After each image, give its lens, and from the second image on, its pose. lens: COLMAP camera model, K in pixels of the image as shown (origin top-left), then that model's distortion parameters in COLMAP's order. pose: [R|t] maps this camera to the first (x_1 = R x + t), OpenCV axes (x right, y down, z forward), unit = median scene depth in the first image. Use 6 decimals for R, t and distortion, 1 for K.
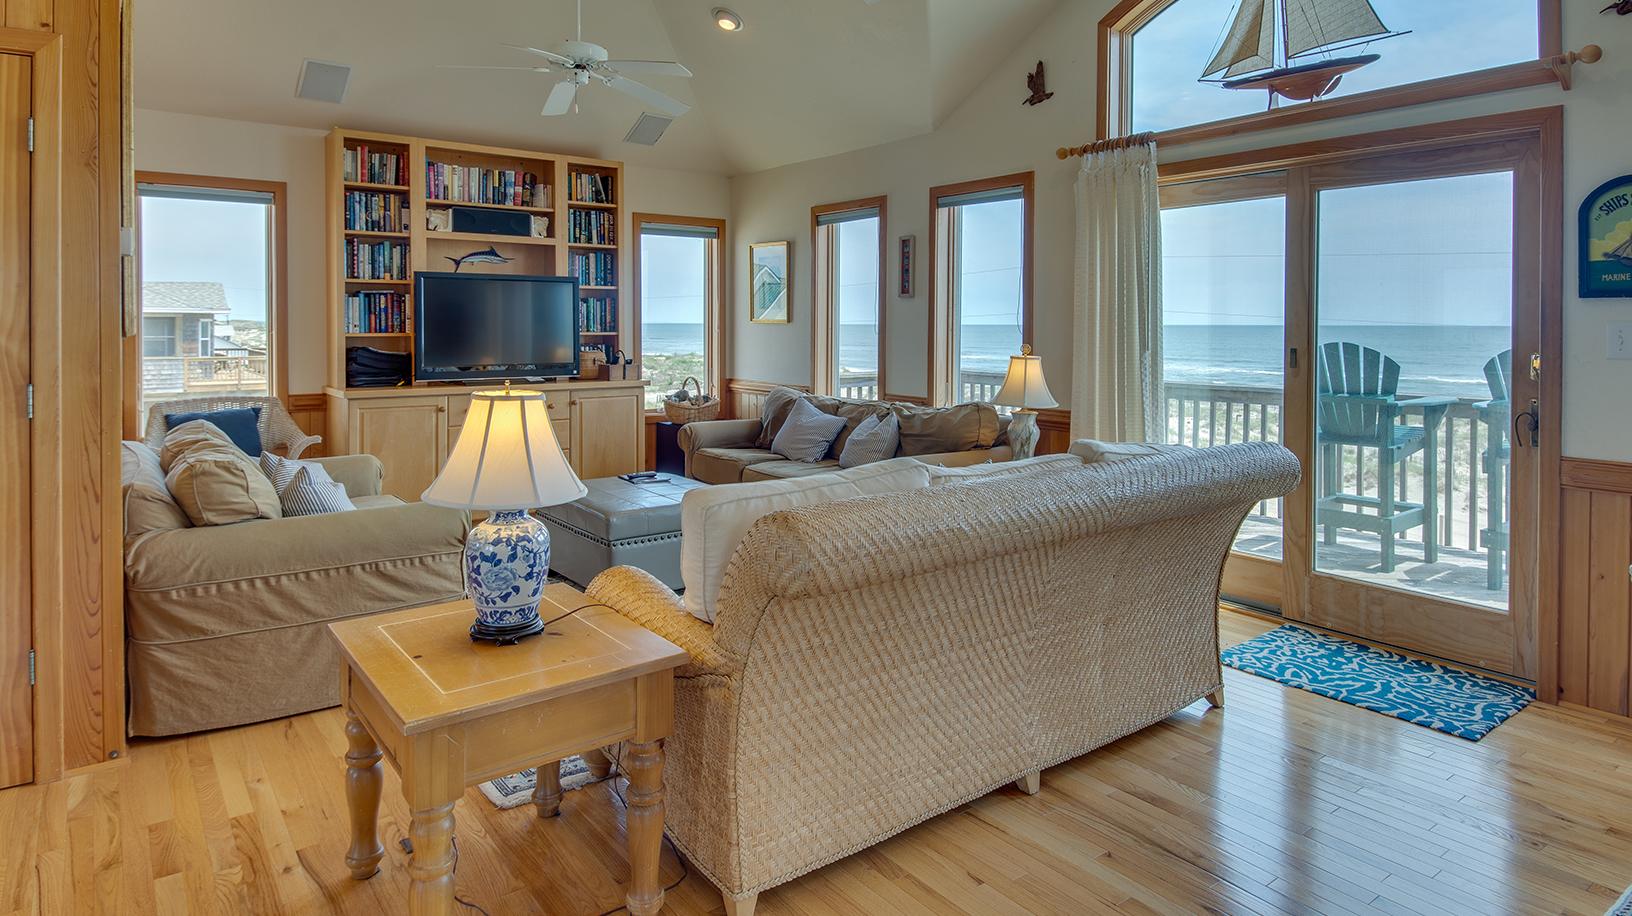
lens RADIAL K [[930.5, 0, 874.4], [0, 930.5, 450.8], [0, 0, 1]] dist [0.000437, -0.000146]
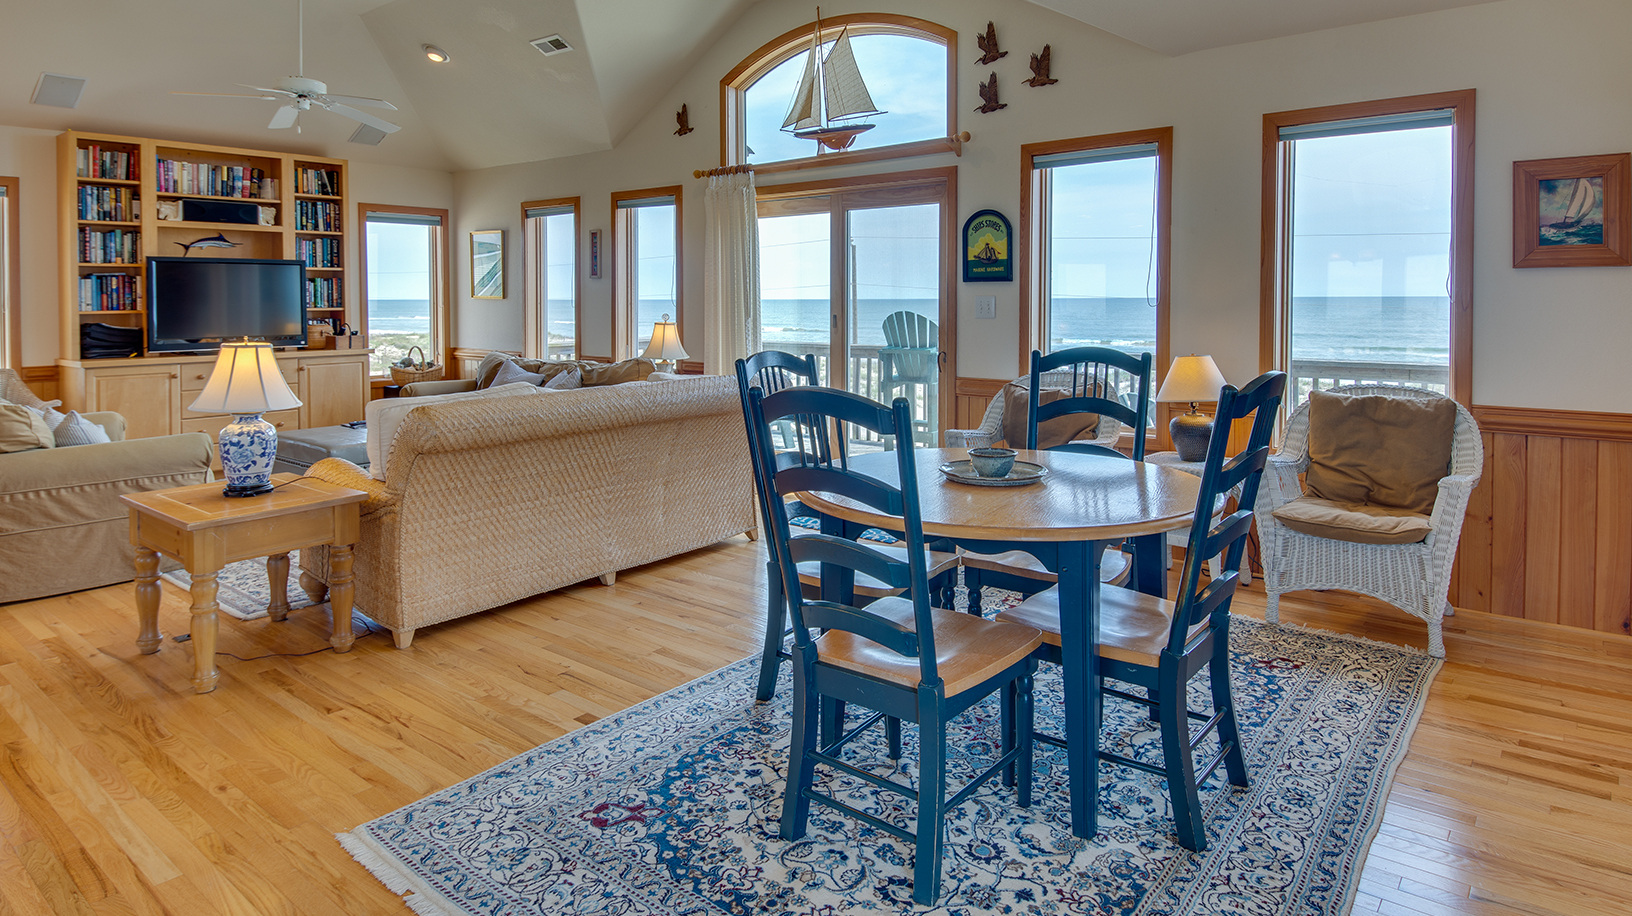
lens RADIAL K [[926.0, 0, 879.4], [0, 926.0, 390.5], [0, 0, 1]] dist [0.003045, -0.023378]
pose [[0.971286, -0.027796, 0.236287, 0.112624], [0.036488, 0.998806, -0.032496, 0.042921], [-0.235102, 0.040184, 0.971140, -0.311986]]
